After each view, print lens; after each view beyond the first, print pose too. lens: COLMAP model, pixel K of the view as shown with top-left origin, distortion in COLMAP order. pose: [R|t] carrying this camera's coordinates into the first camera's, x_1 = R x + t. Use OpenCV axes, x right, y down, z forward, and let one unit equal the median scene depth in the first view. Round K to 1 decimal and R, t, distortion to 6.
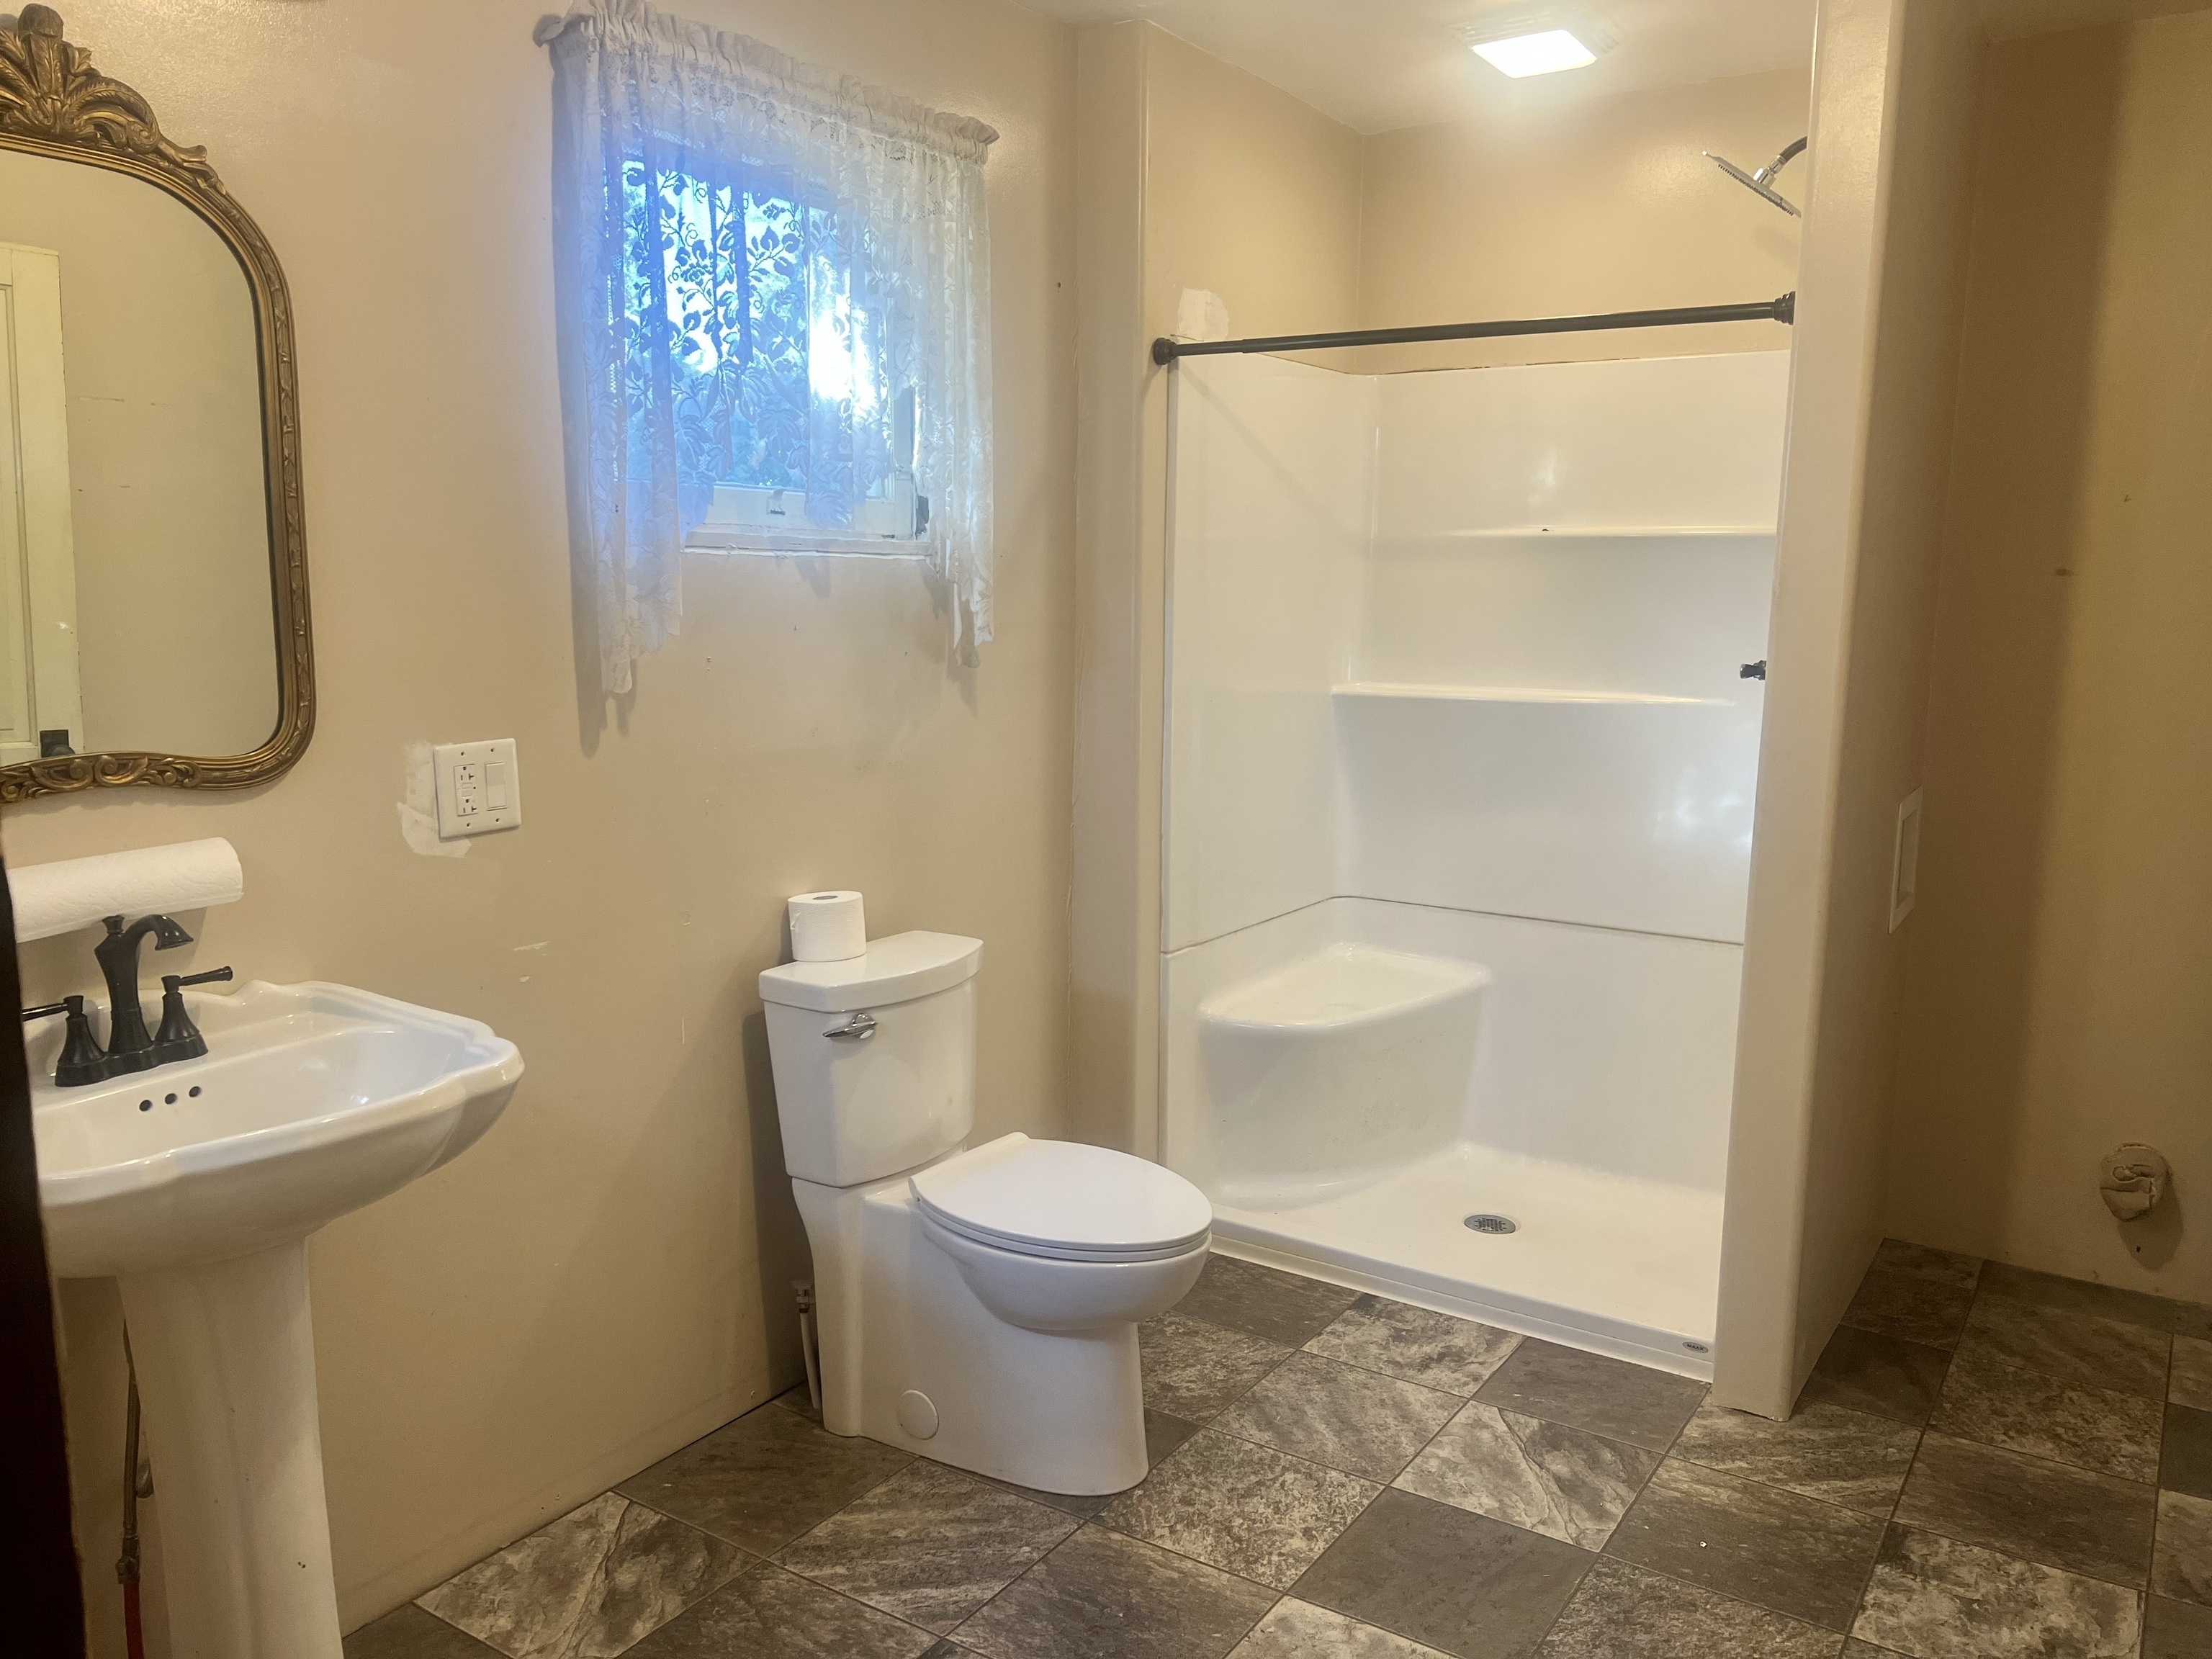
lens RADIAL K [[1671.4, 0, 1102.5], [0, 1671.4, 830.2], [0, 0, 1]] dist [0.058741, -0.061237]
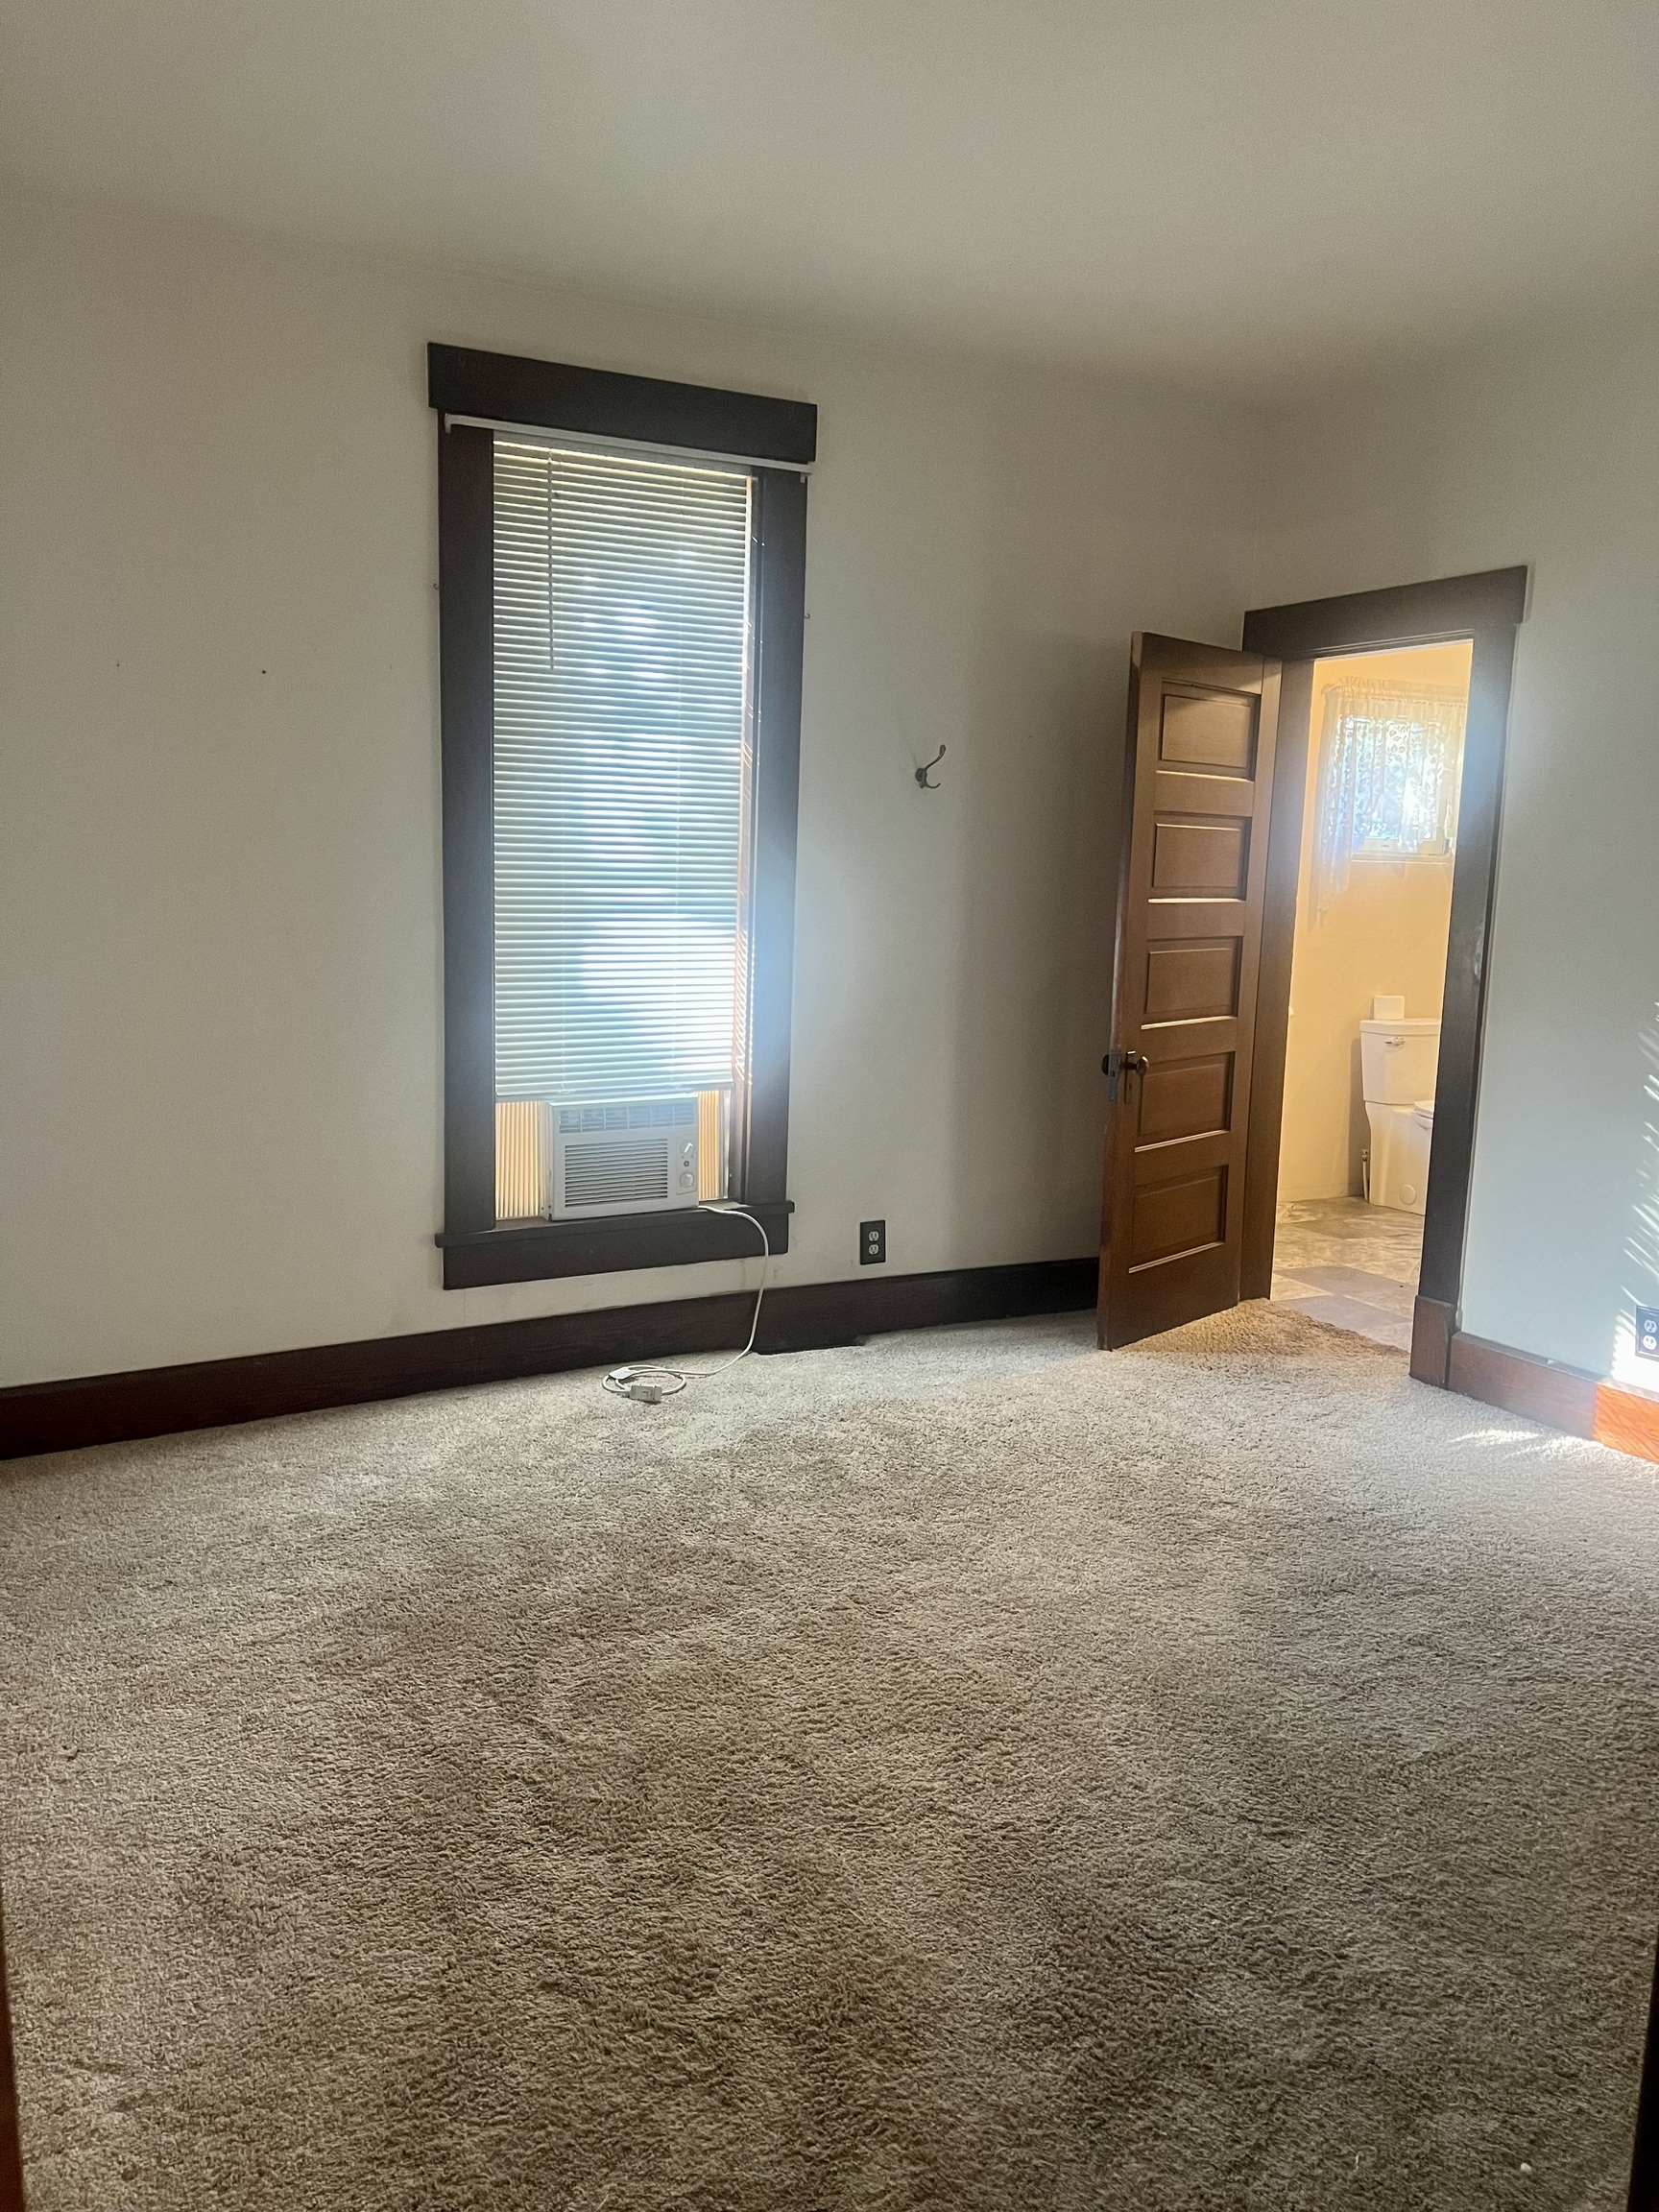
lens RADIAL K [[1671.4, 0, 831.4], [0, 1671.4, 1107.4], [0, 0, 1]] dist [0.058741, -0.061237]
pose [[0.871126, 0.091036, -0.482547, 0.362890], [-0.097307, 0.995181, 0.012082, 0.274190], [0.481322, 0.036430, 0.875787, -1.738835]]
